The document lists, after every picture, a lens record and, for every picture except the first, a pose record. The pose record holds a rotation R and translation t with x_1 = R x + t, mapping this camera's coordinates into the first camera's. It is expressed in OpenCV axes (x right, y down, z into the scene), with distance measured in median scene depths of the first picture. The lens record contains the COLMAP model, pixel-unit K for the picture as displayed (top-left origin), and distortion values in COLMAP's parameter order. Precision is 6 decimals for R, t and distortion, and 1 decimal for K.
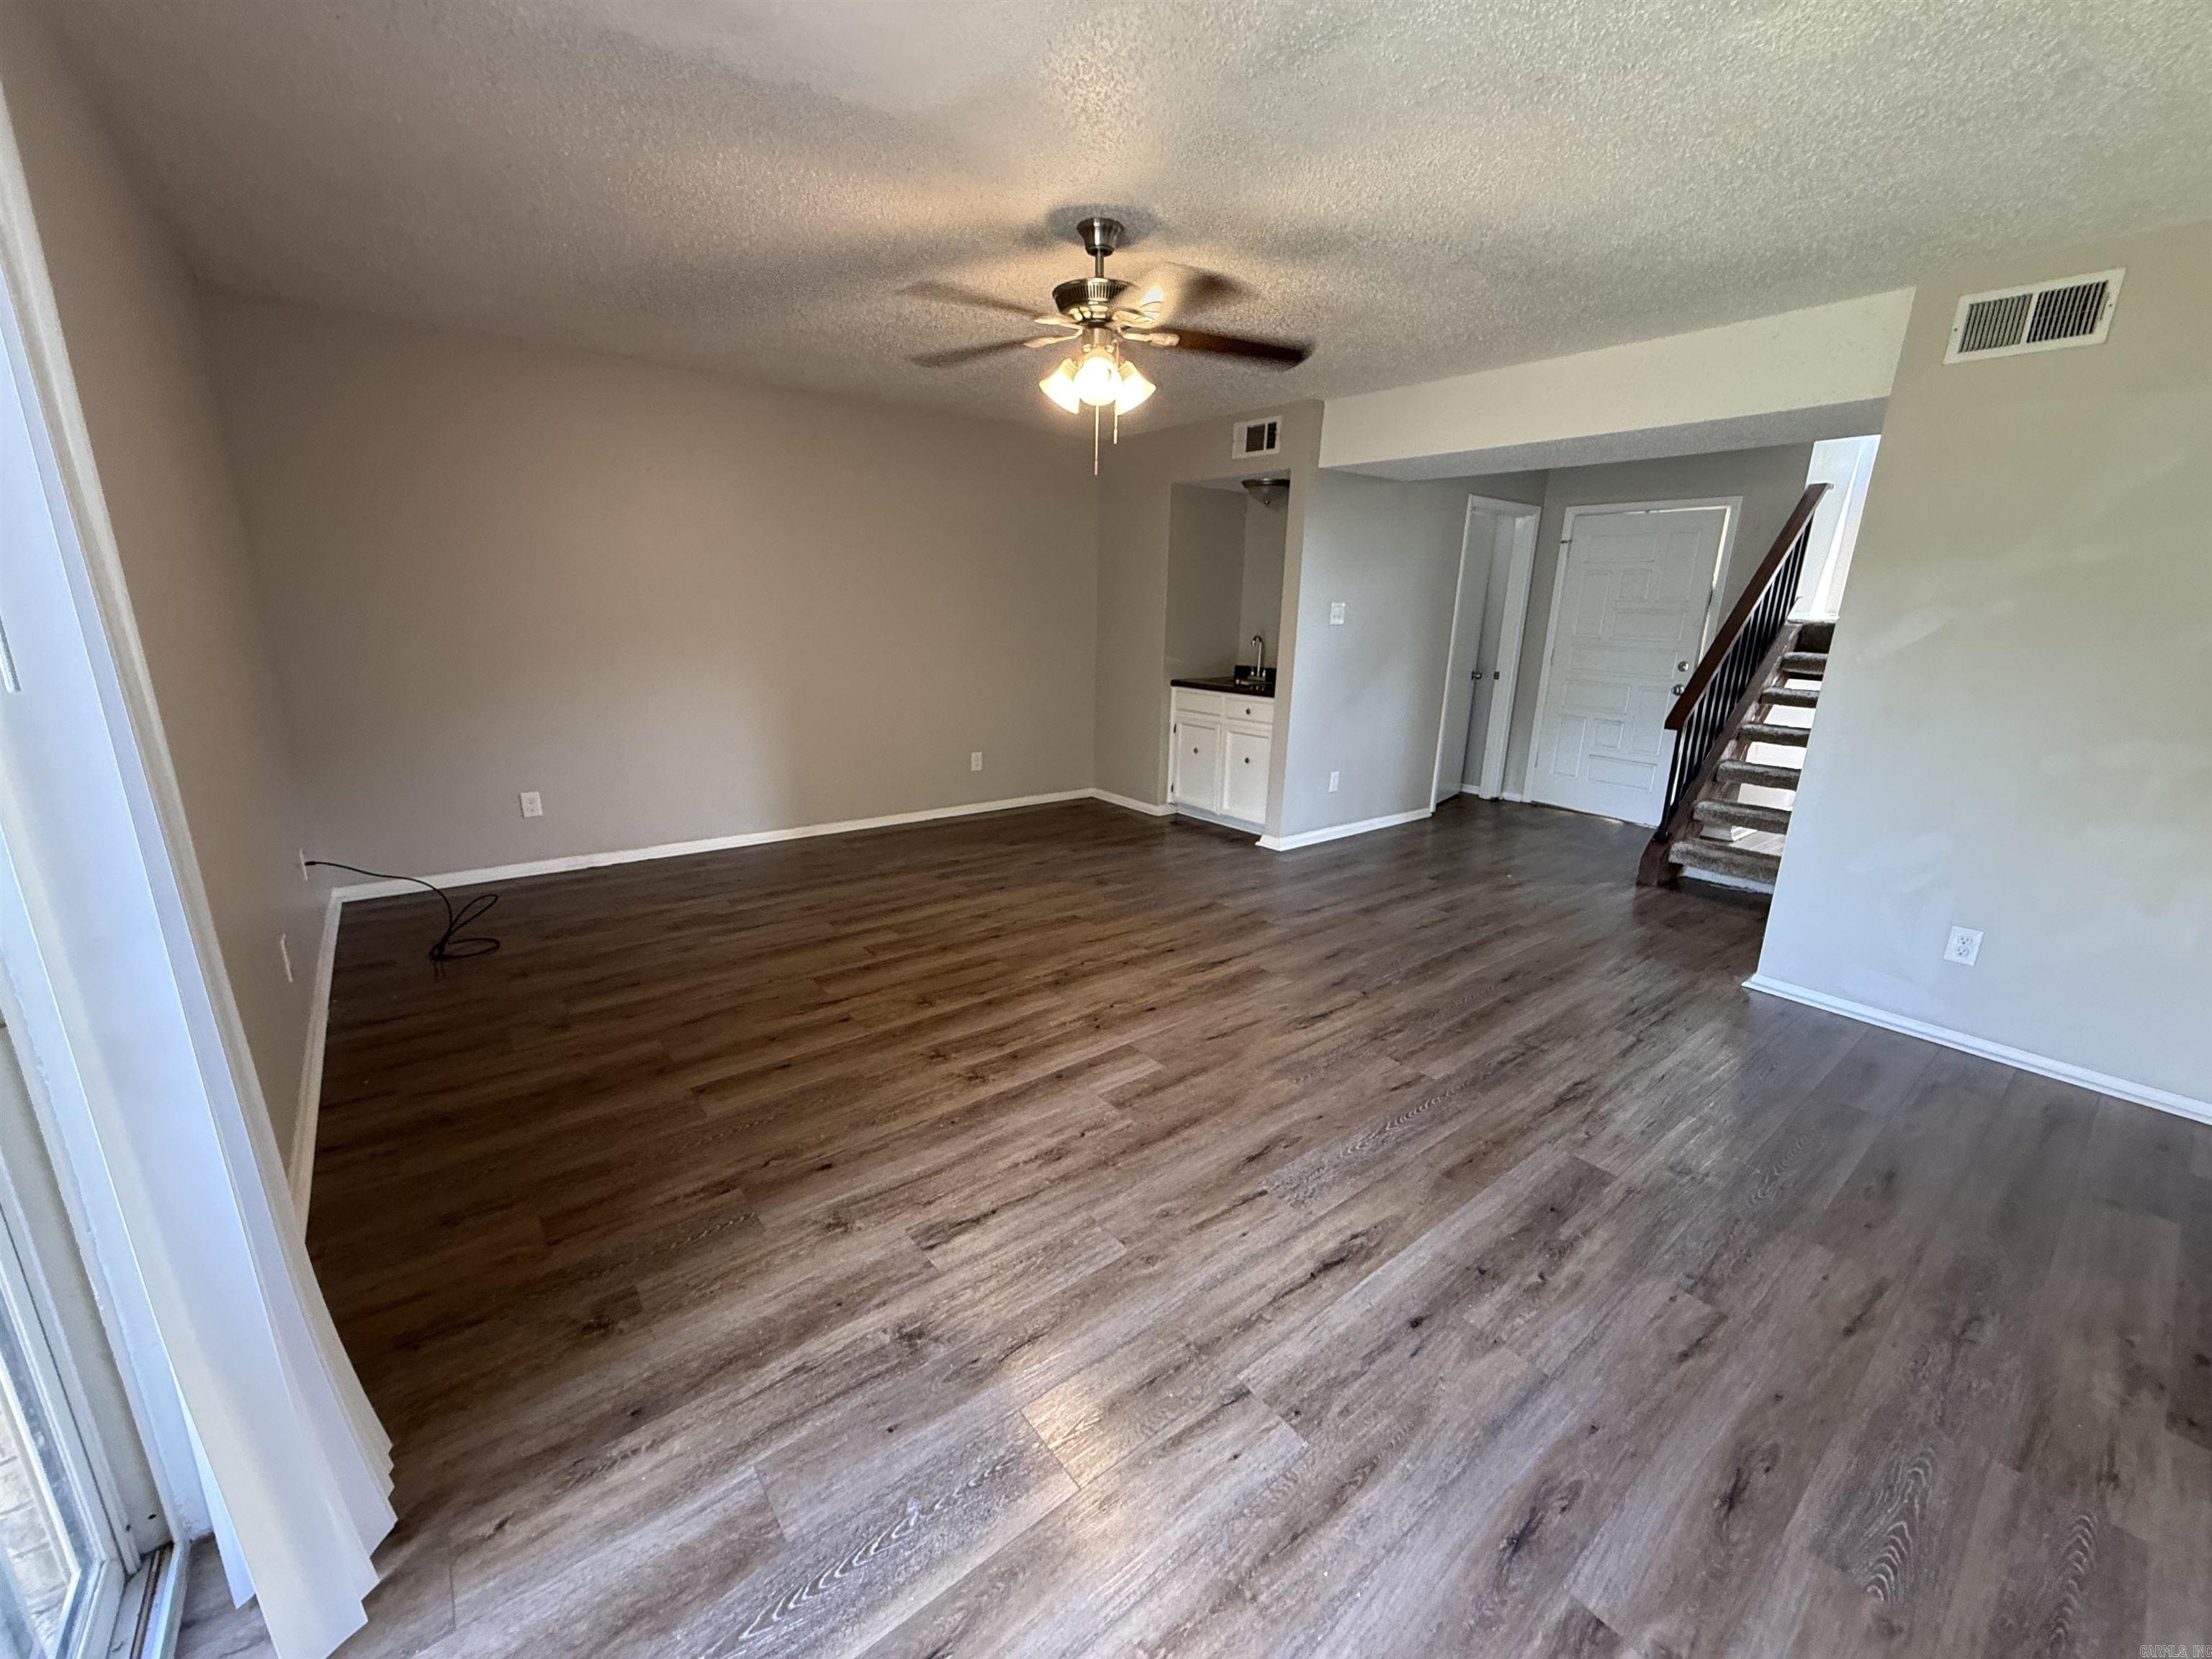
lens RADIAL K [[880.6, 0, 1103.2], [0, 880.6, 832.6], [0, 0, 1]] dist [-0.000208, -0.000101]
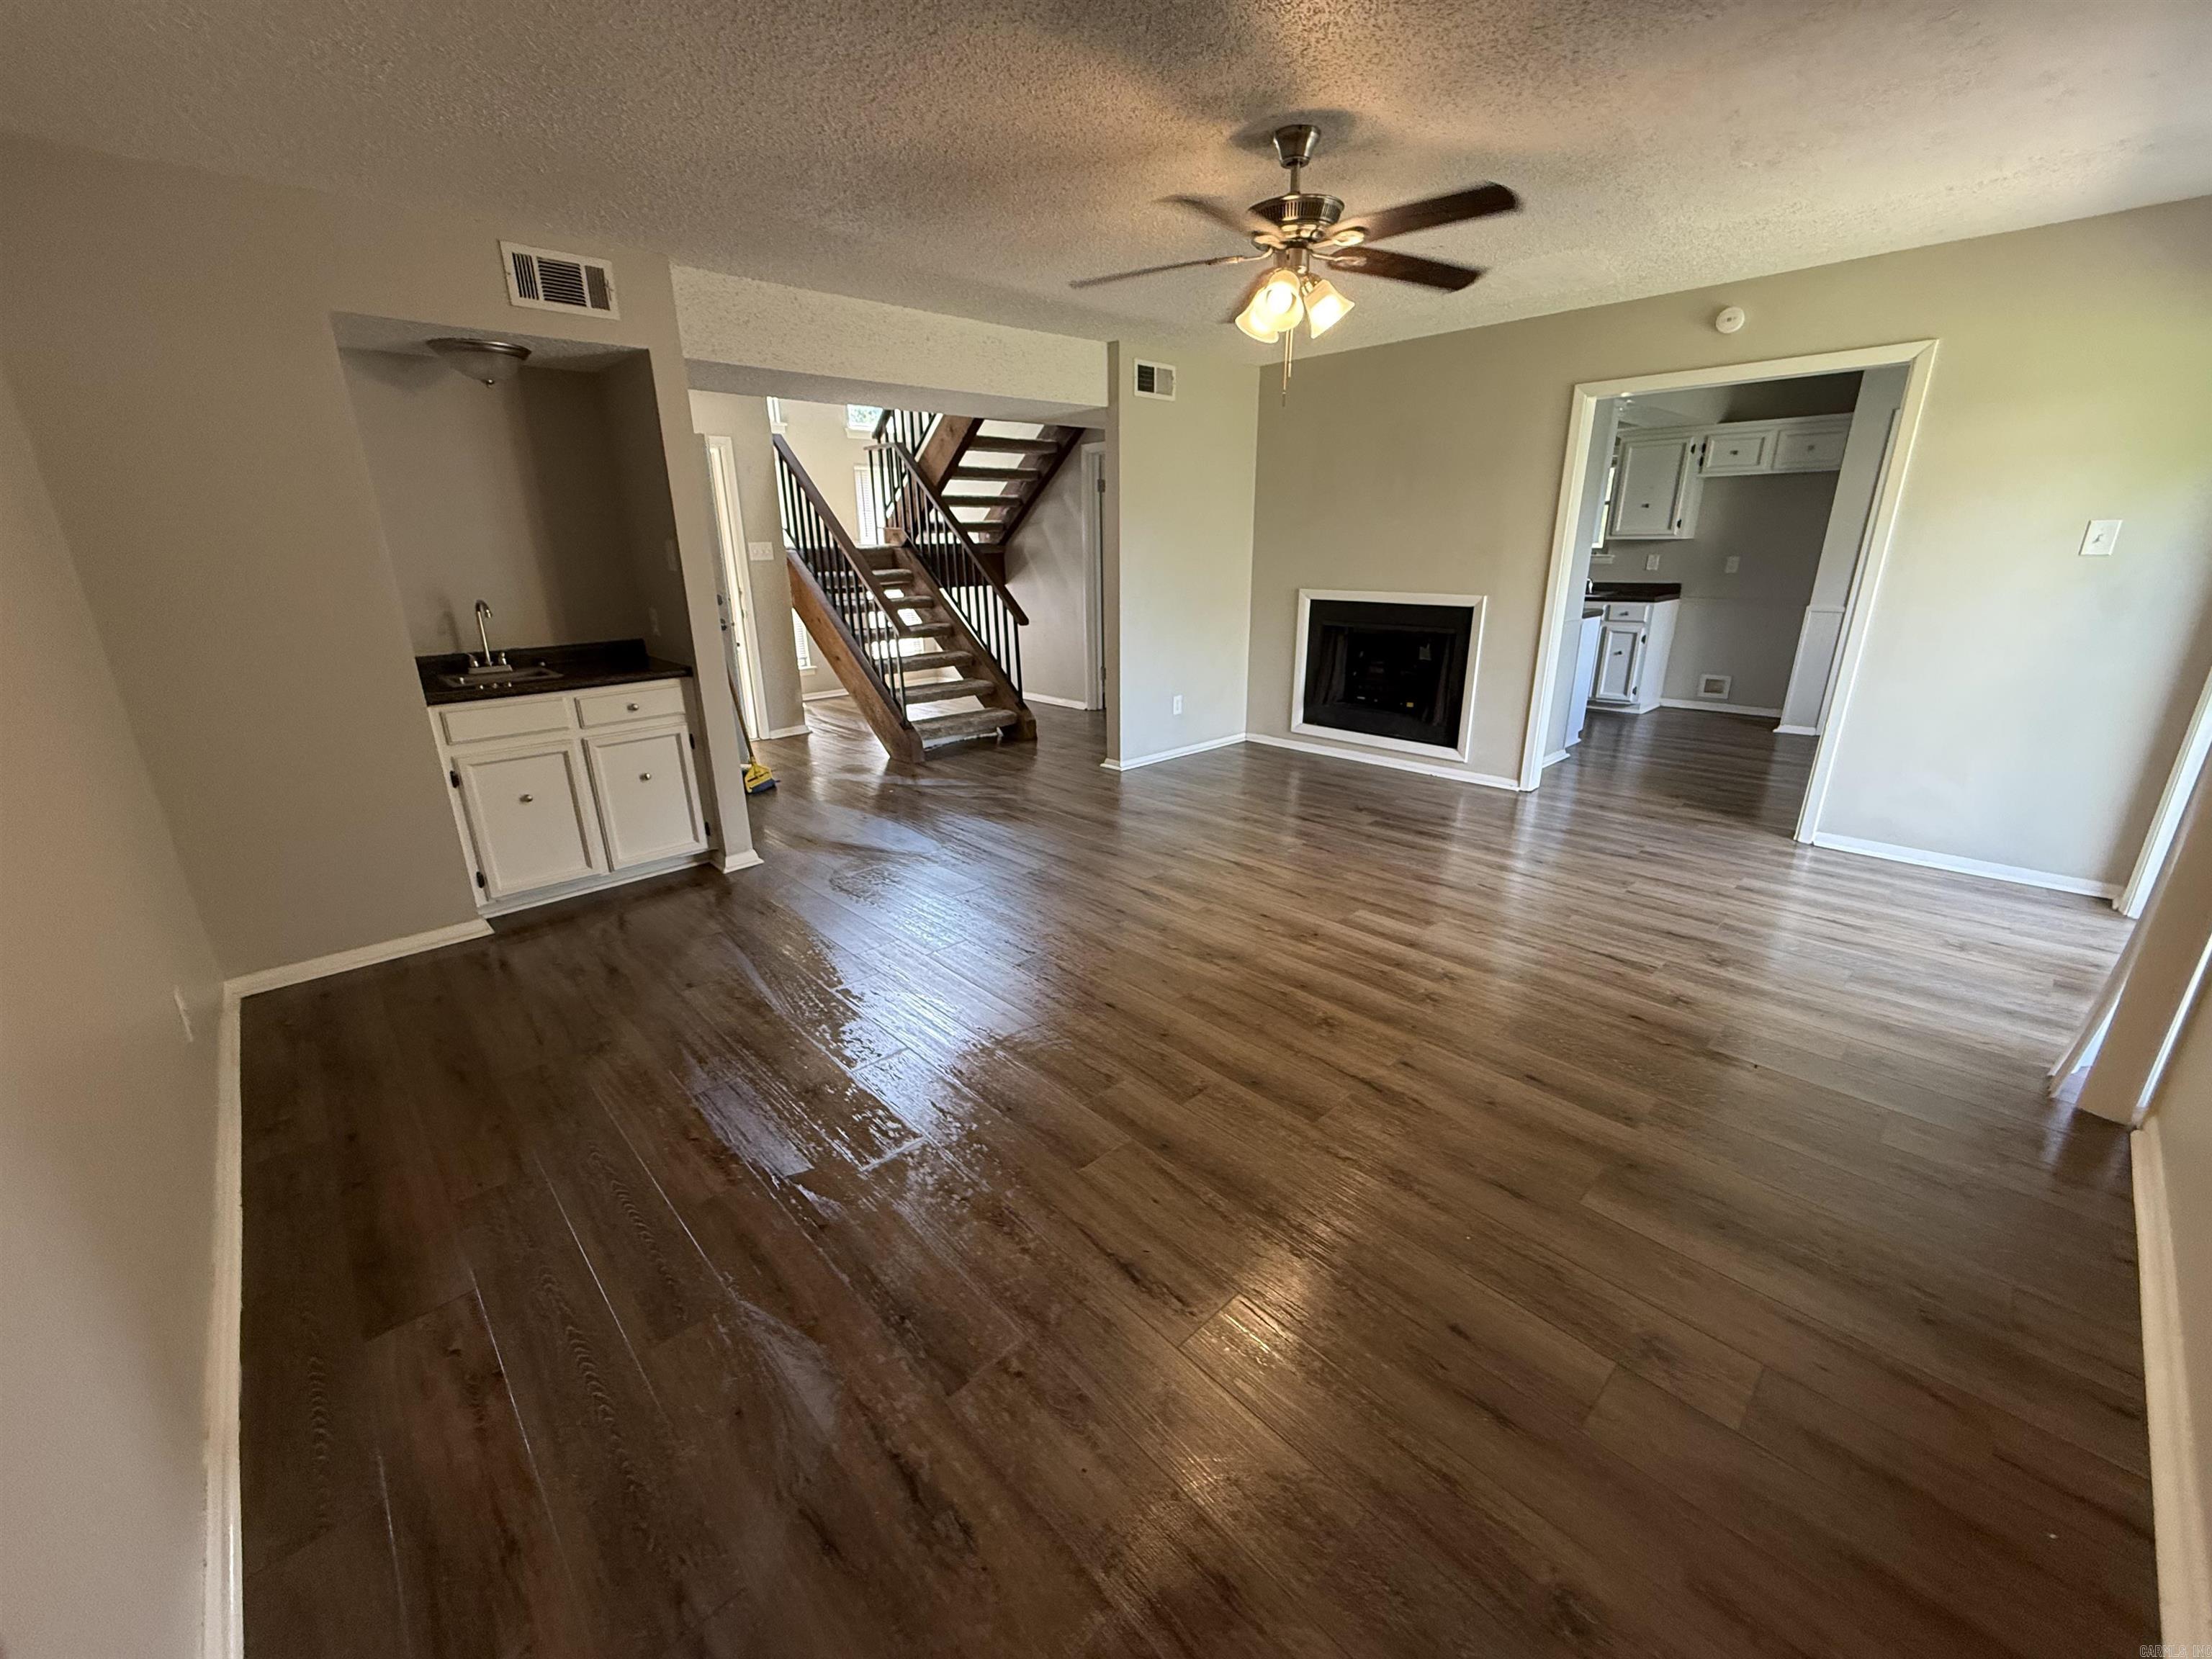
lens RADIAL K [[882.1, 0, 1103.3], [0, 882.1, 831.5], [0, 0, 1]] dist [-0.000111, 0.000115]
pose [[-0.083595, -0.332174, 0.939506, -0.924437], [0.265562, 0.901285, 0.342289, -0.323378], [-0.960463, 0.278111, 0.012870, 1.145232]]
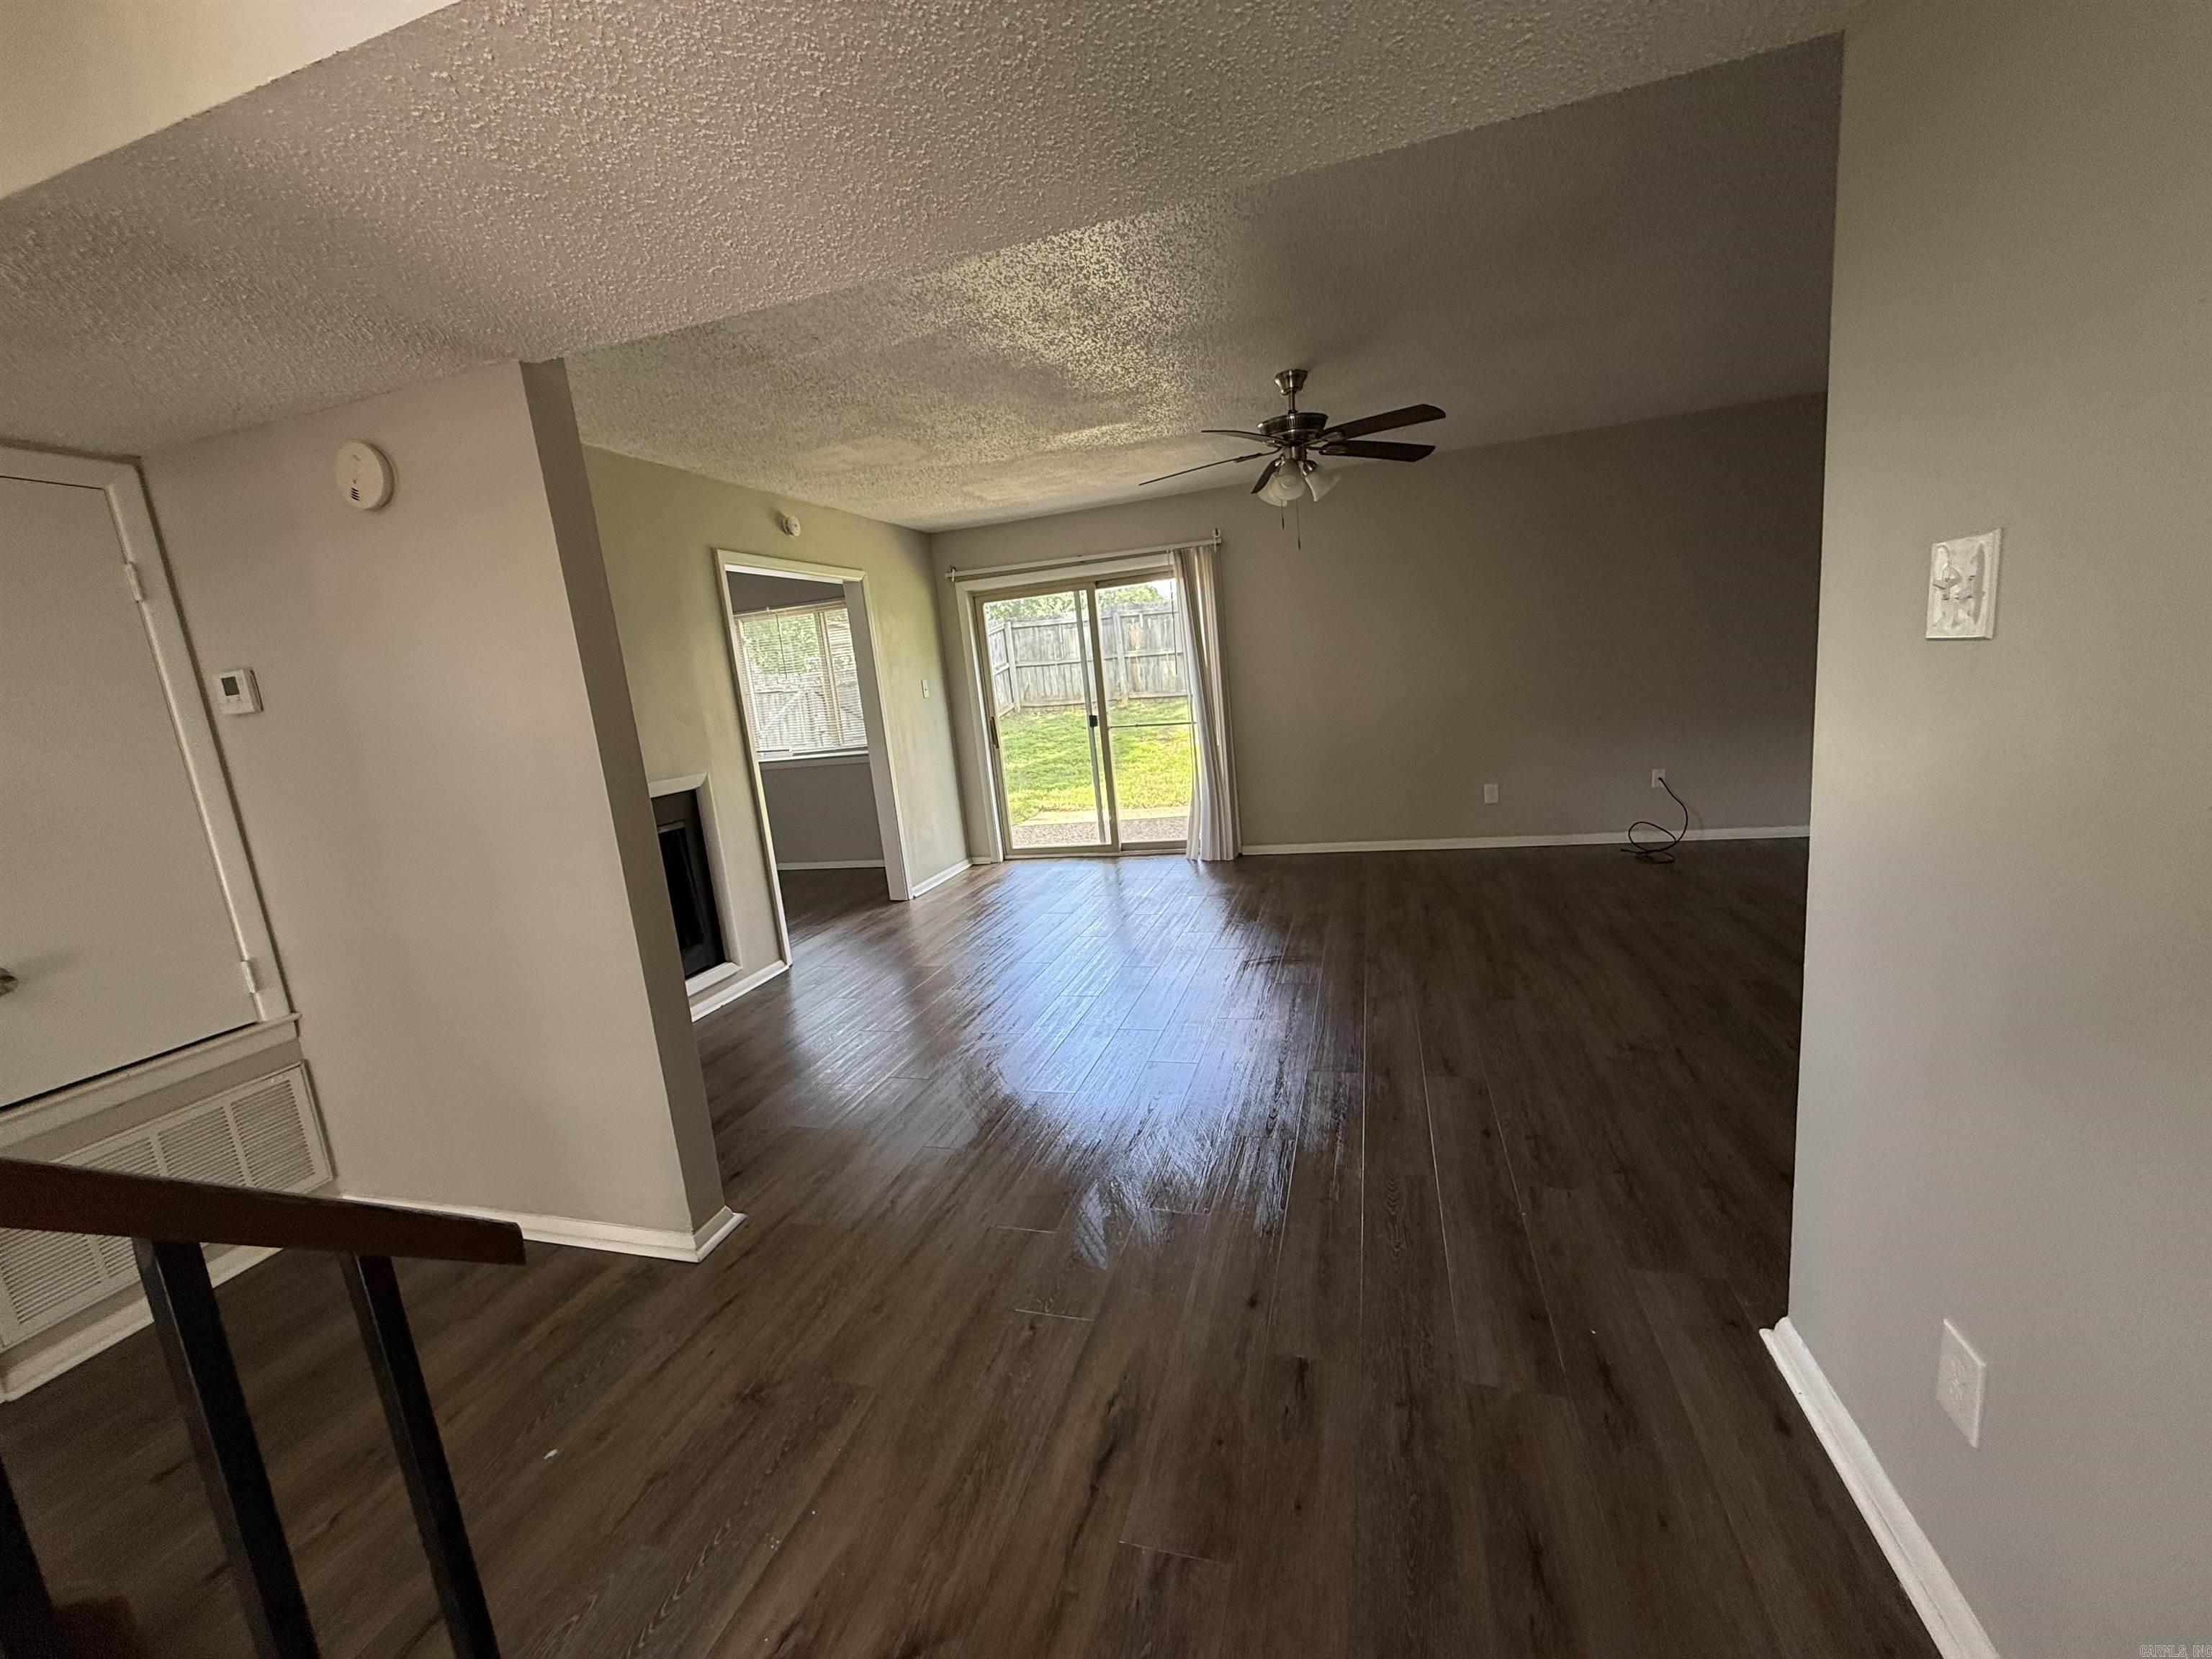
lens RADIAL K [[882.1, 0, 1103.3], [0, 882.1, 831.5], [0, 0, 1]] dist [-0.000111, 0.000115]
pose [[-0.818782, 0.155935, -0.552521, 0.913650], [-0.069872, 0.928185, 0.365500, -0.418616], [0.569836, 0.337870, -0.749086, 1.734739]]
